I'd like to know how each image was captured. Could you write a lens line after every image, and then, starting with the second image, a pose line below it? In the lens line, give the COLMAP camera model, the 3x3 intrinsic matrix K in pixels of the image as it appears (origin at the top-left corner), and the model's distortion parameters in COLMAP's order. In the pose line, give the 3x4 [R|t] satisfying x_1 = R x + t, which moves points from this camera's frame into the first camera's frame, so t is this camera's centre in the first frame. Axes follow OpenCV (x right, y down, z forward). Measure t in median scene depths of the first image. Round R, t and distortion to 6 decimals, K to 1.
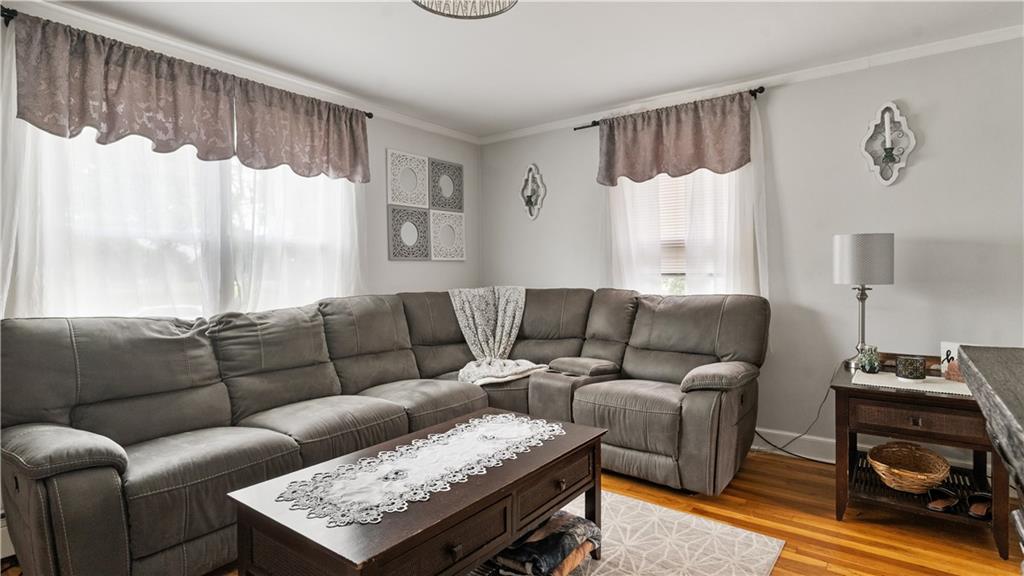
lens RADIAL K [[503.1, 0, 464.3], [0, 503.1, 283.3], [0, 0, 1]] dist [0.000787, 0.001949]
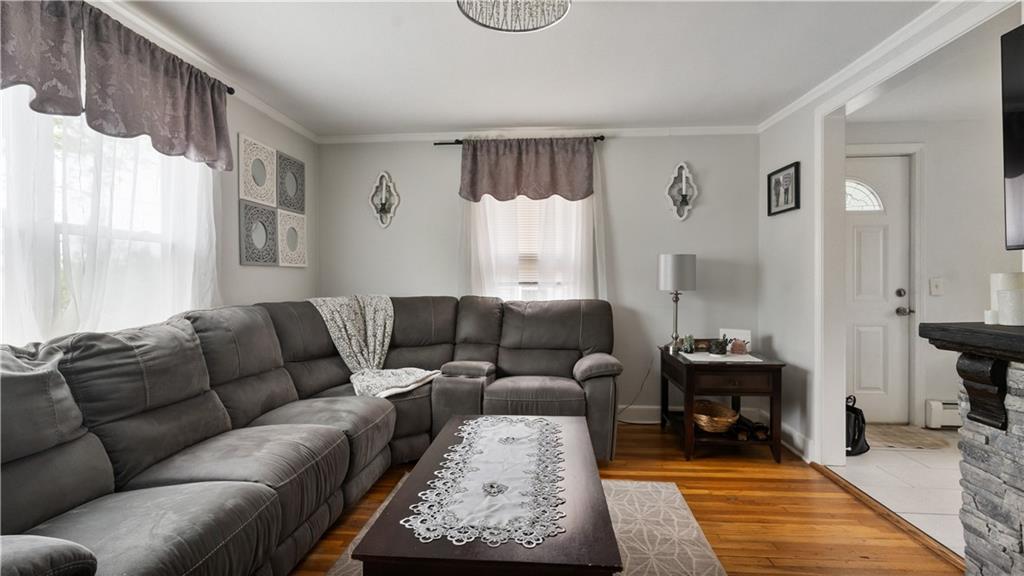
lens RADIAL K [[503.1, 0, 472.1], [0, 503.1, 285.7], [0, 0, 1]] dist [0.000787, 0.001949]
pose [[0.845275, 0.002358, 0.534326, -0.335602], [0.005952, 0.999887, -0.013828, 0.003728], [-0.534298, 0.014869, 0.845165, 0.097839]]
